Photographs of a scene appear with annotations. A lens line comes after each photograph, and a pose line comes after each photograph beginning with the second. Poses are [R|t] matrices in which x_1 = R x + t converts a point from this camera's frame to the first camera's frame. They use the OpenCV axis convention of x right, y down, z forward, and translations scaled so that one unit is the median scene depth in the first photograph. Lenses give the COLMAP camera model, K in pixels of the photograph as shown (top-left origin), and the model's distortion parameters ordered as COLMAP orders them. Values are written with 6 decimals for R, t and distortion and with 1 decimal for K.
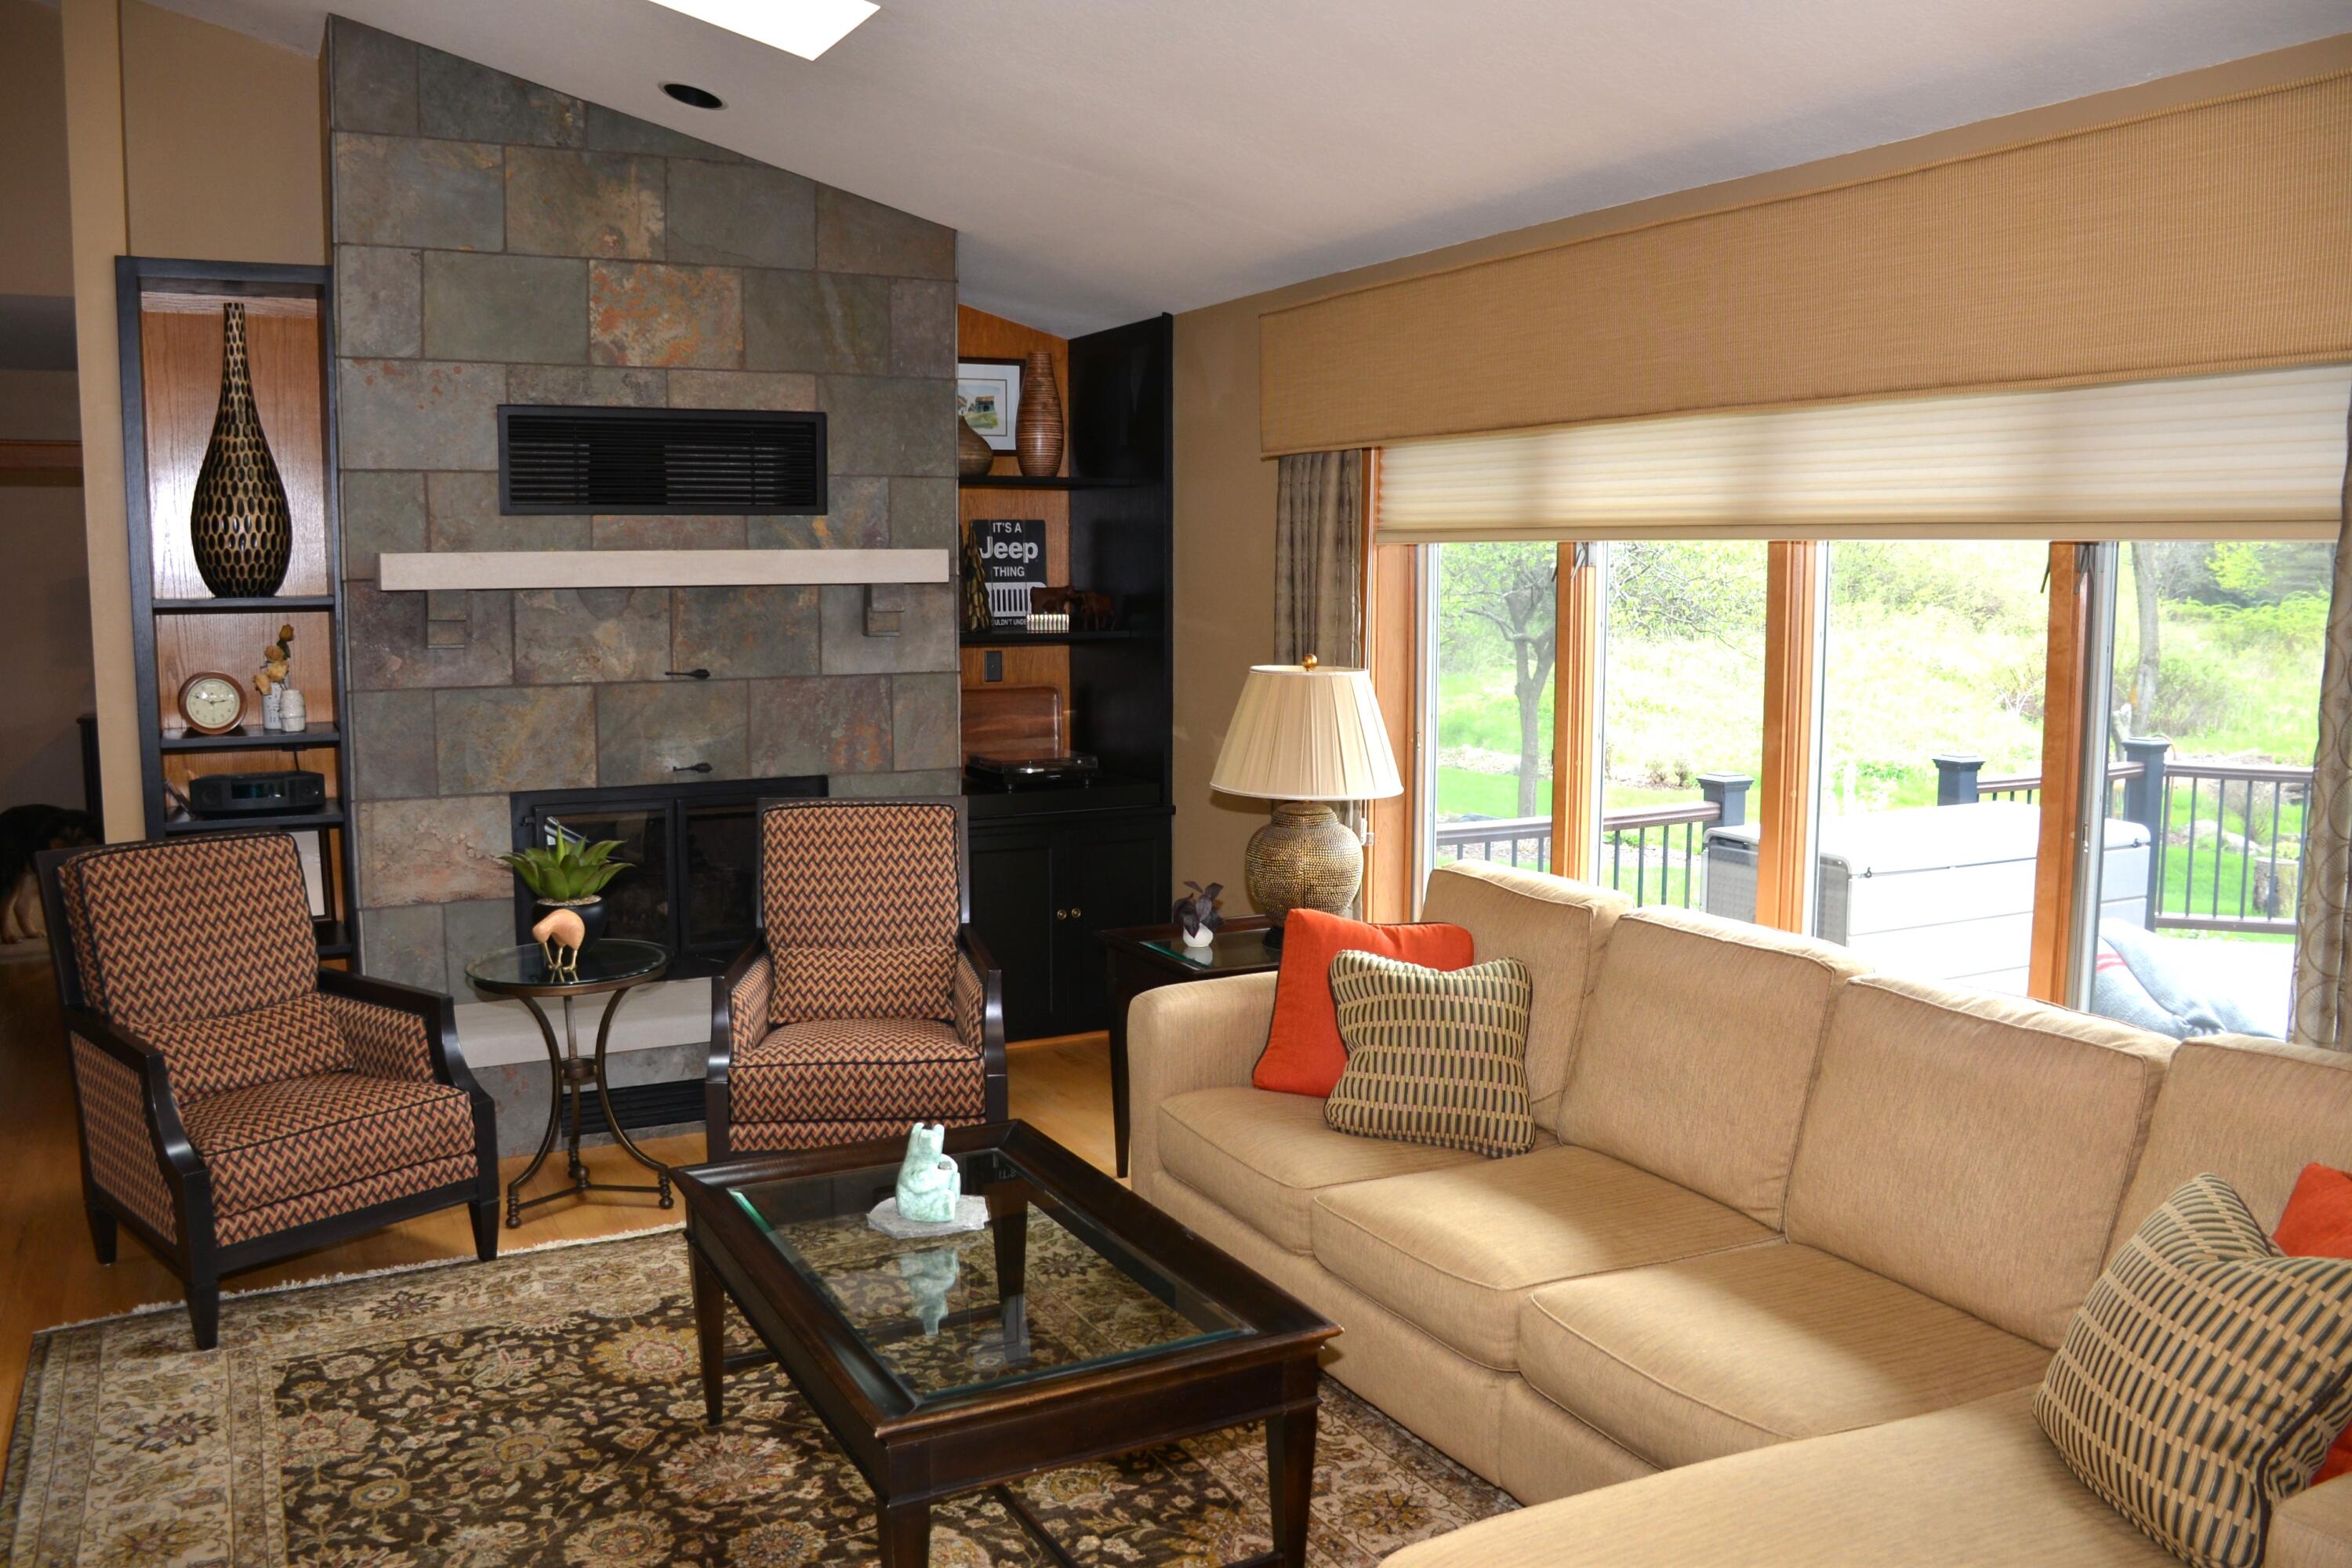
lens RADIAL K [[1872.5, 0, 1165.4], [0, 1872.5, 773.8], [0, 0, 1]] dist [-0.148787, 0.125893]
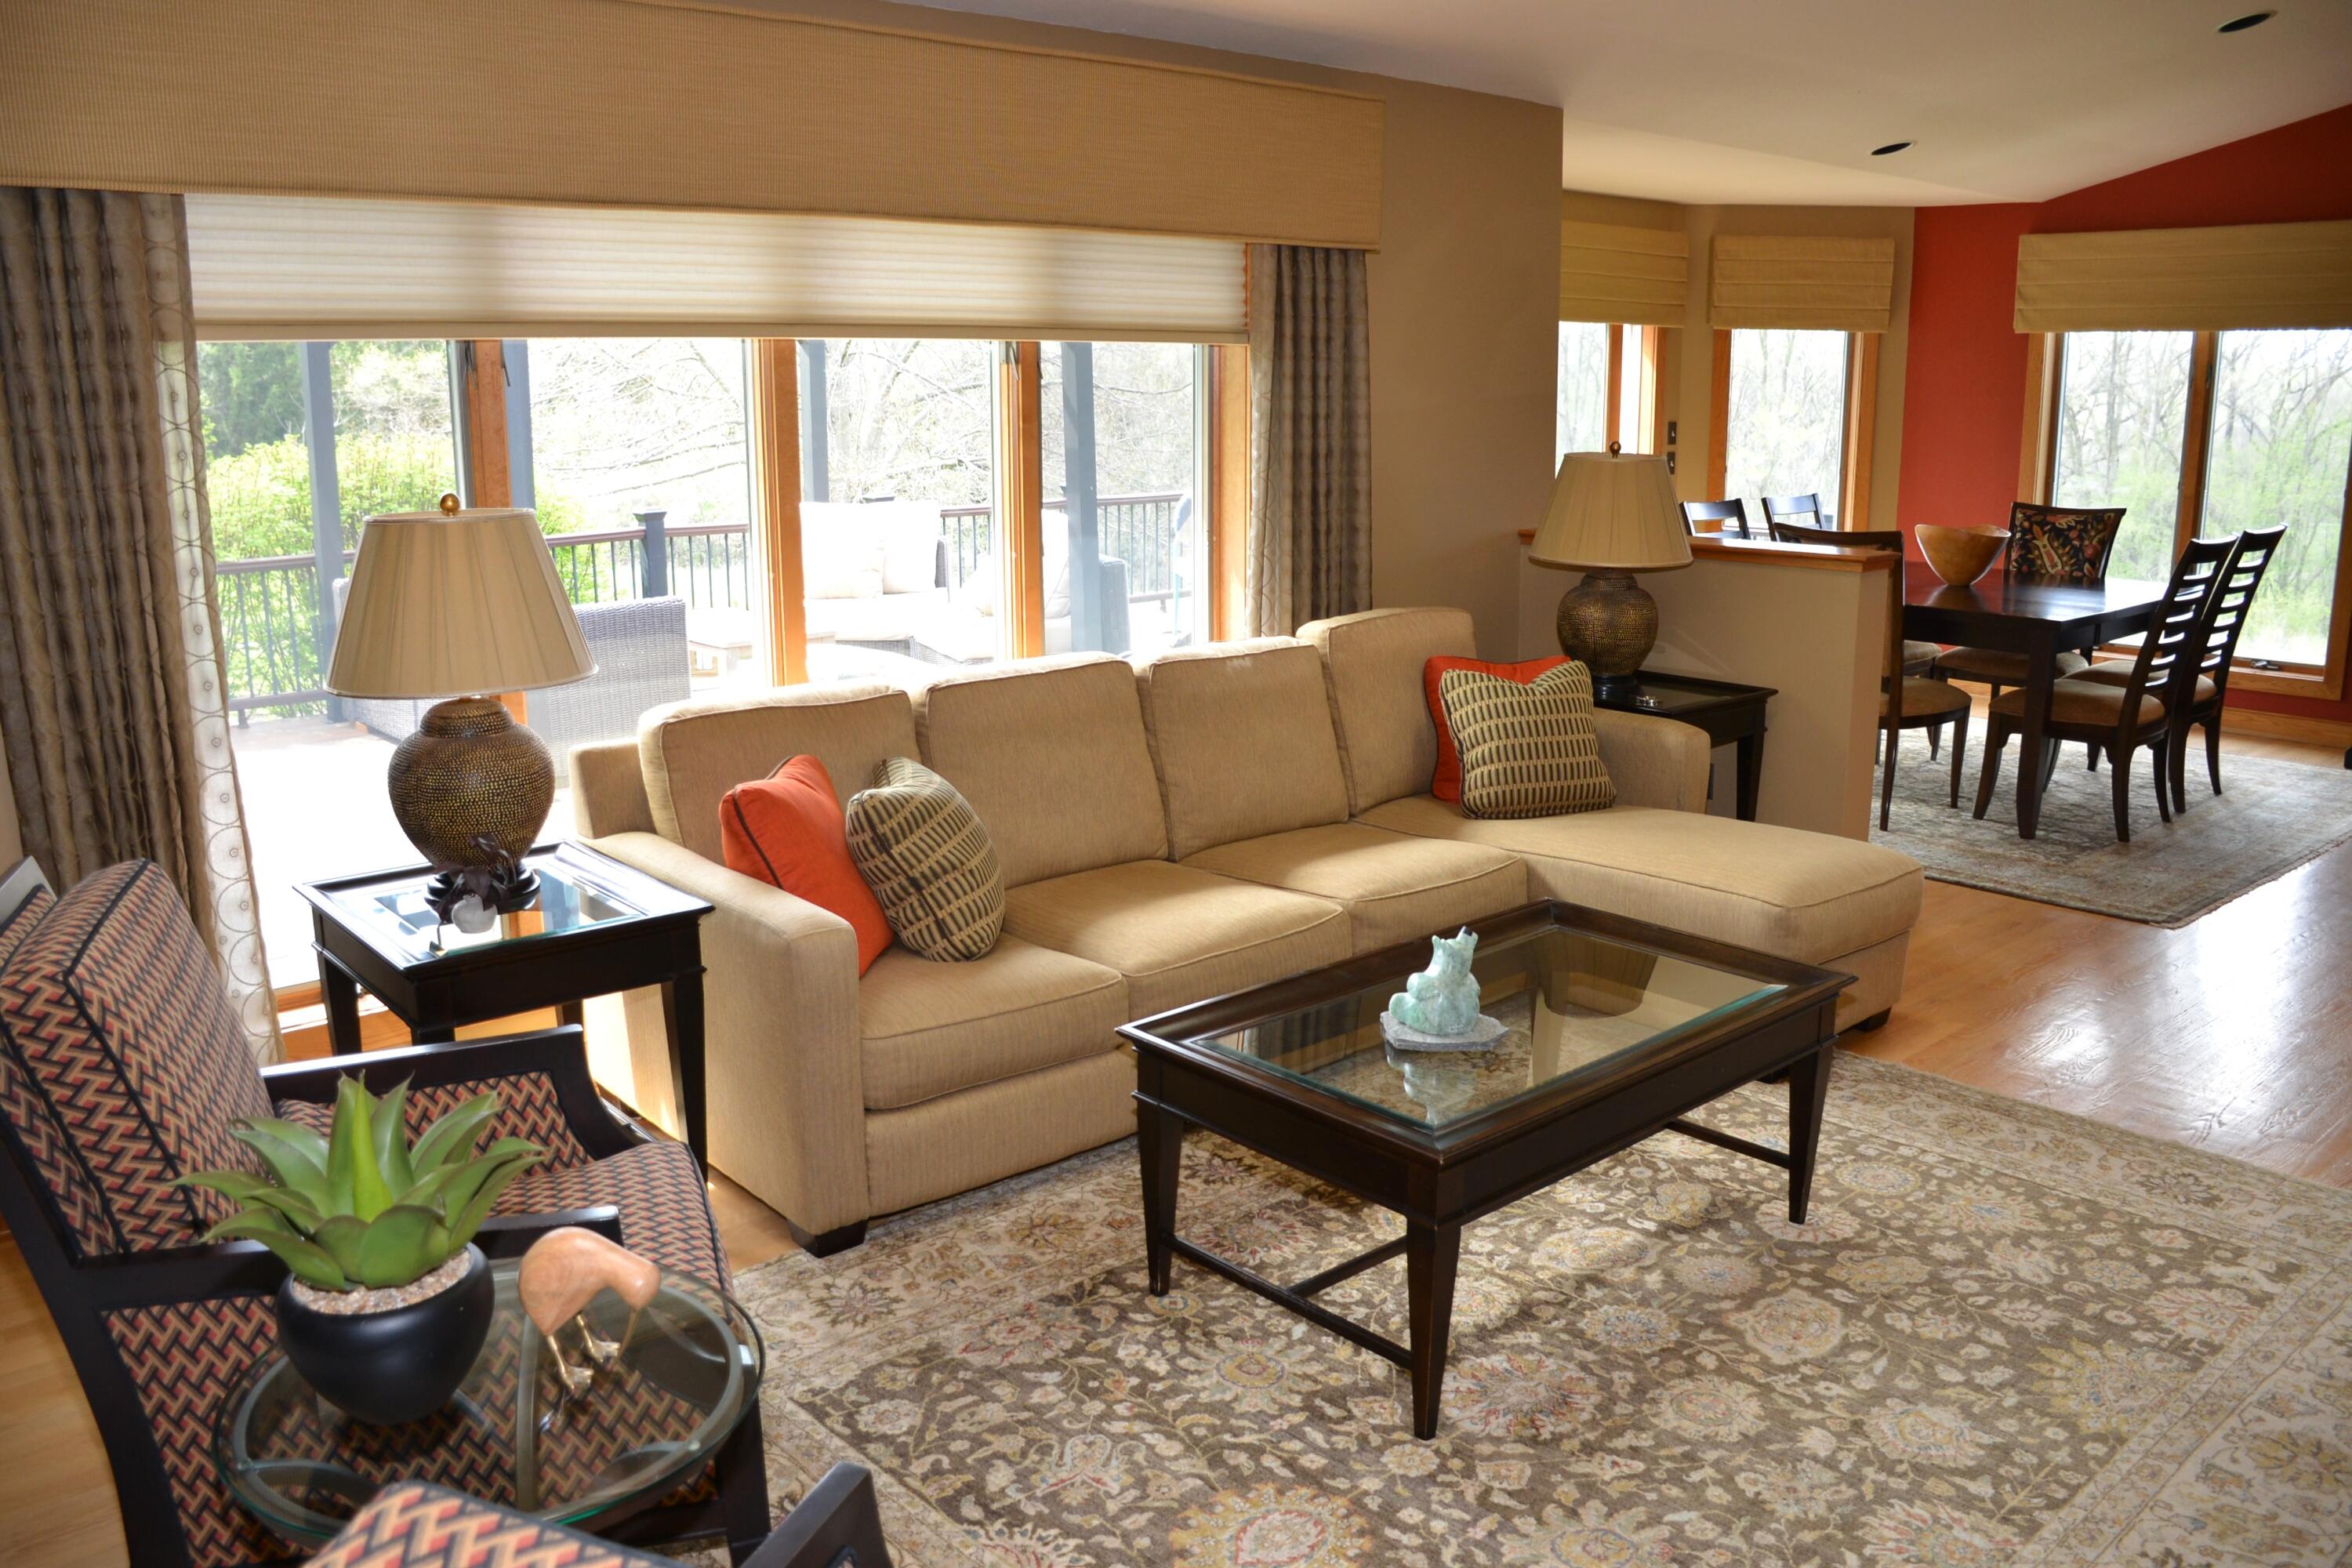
lens RADIAL K [[1872.5, 0, 1165.4], [0, 1872.5, 773.8], [0, 0, 1]] dist [-0.148787, 0.125893]
pose [[-0.237667, -0.207892, 0.948839, -0.904355], [0.109825, 0.964813, 0.238902, -0.131287], [-0.965118, 0.160986, -0.206472, 1.198342]]
